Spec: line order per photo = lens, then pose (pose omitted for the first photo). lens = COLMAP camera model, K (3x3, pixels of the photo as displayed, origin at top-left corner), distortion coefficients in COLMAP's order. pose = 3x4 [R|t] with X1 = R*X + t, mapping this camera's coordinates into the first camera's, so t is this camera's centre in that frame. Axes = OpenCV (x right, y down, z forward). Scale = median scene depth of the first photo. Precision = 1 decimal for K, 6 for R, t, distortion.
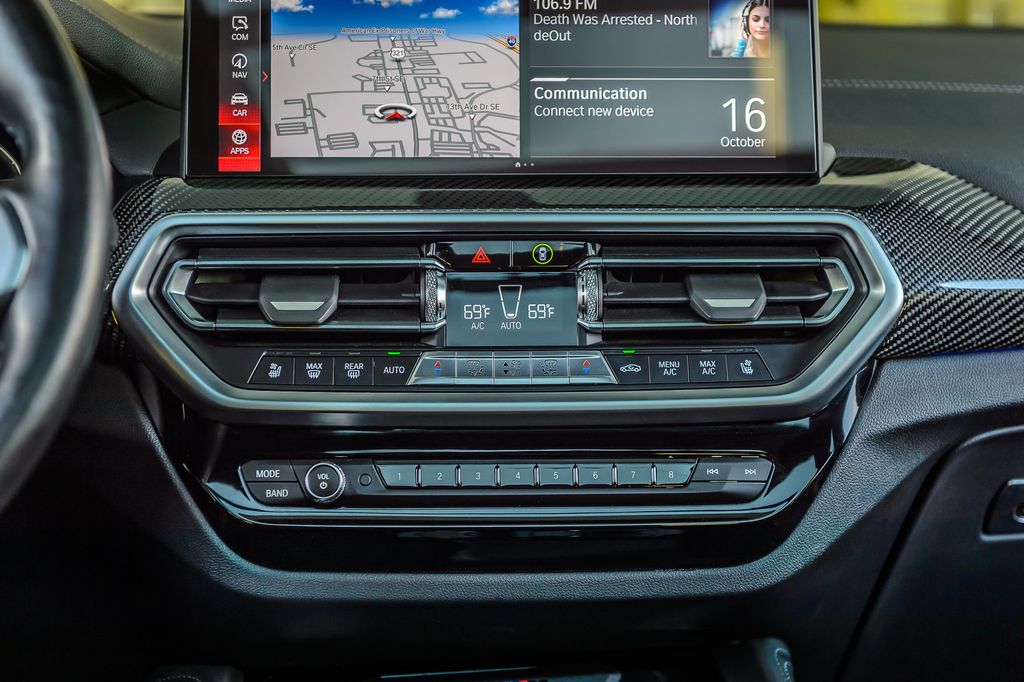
lens RADIAL K [[1804.6, 0, 512.0], [0, 1804.6, 341.0], [0, 0, 1]] dist [0.001020, 0.055303]
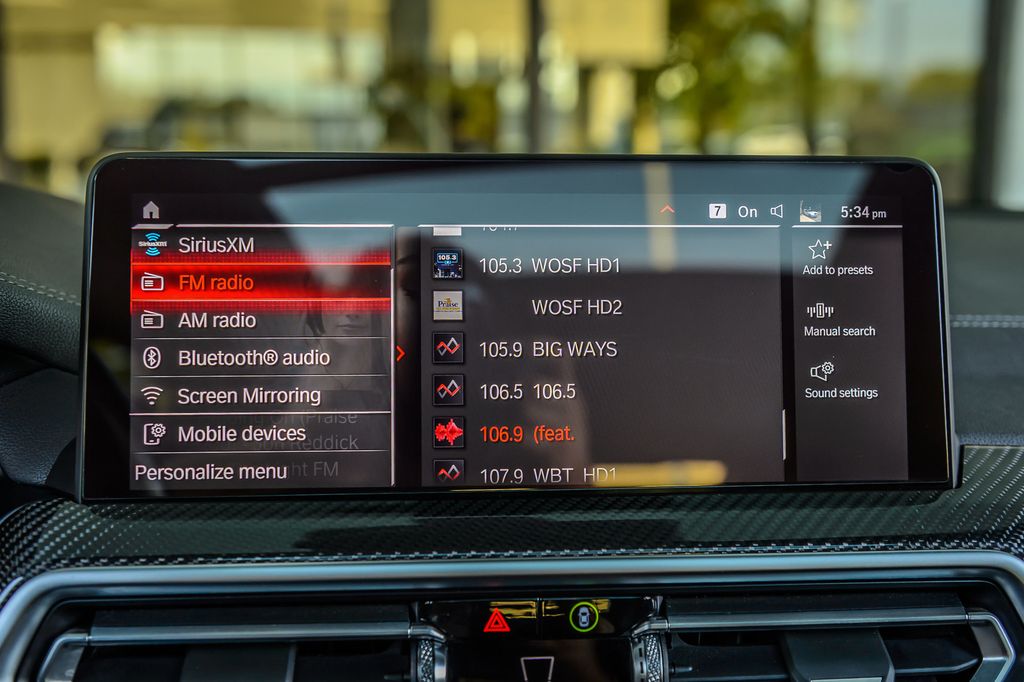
lens RADIAL K [[1151.7, 0, 512.0], [0, 1151.7, 341.0], [0, 0, 1]] dist [-0.002379, 0.007793]
pose [[0.999776, -0.001145, 0.021141, -0.020130], [0.000927, 0.999946, 0.010330, -0.157722], [-0.021152, -0.010308, 0.999723, 0.539736]]
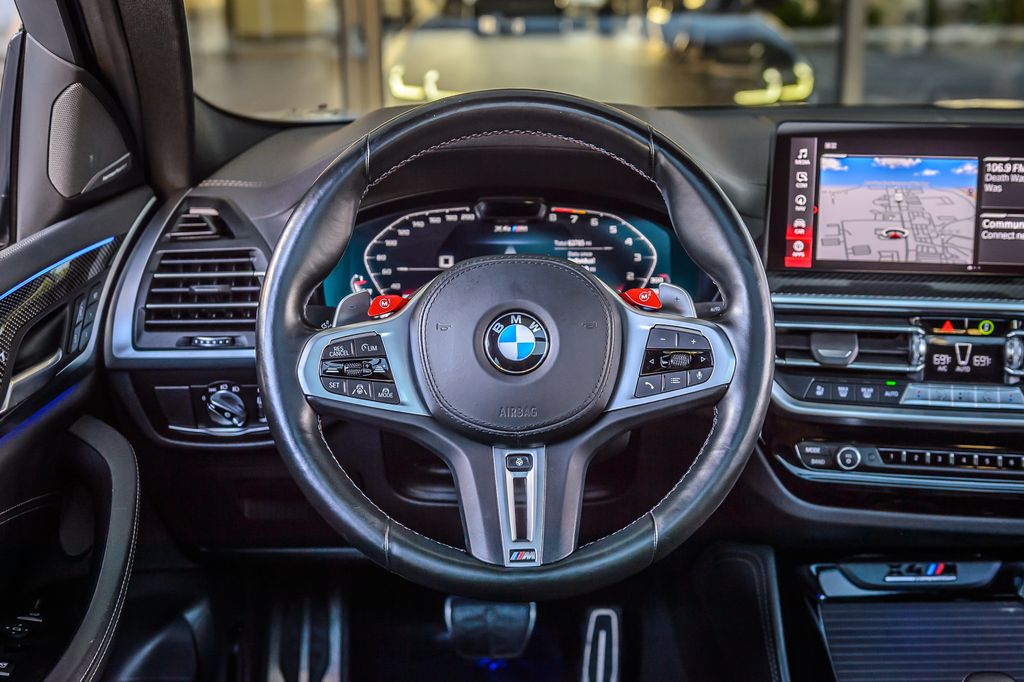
lens RADIAL K [[1283.4, 0, 512.0], [0, 1283.4, 341.0], [0, 0, 1]] dist [-0.000953, 0.002881]
pose [[0.984097, 0.047909, -0.171048, -0.204891], [-0.023301, 0.989438, 0.143073, -0.190106], [0.176096, -0.136812, 0.974819, -0.220390]]
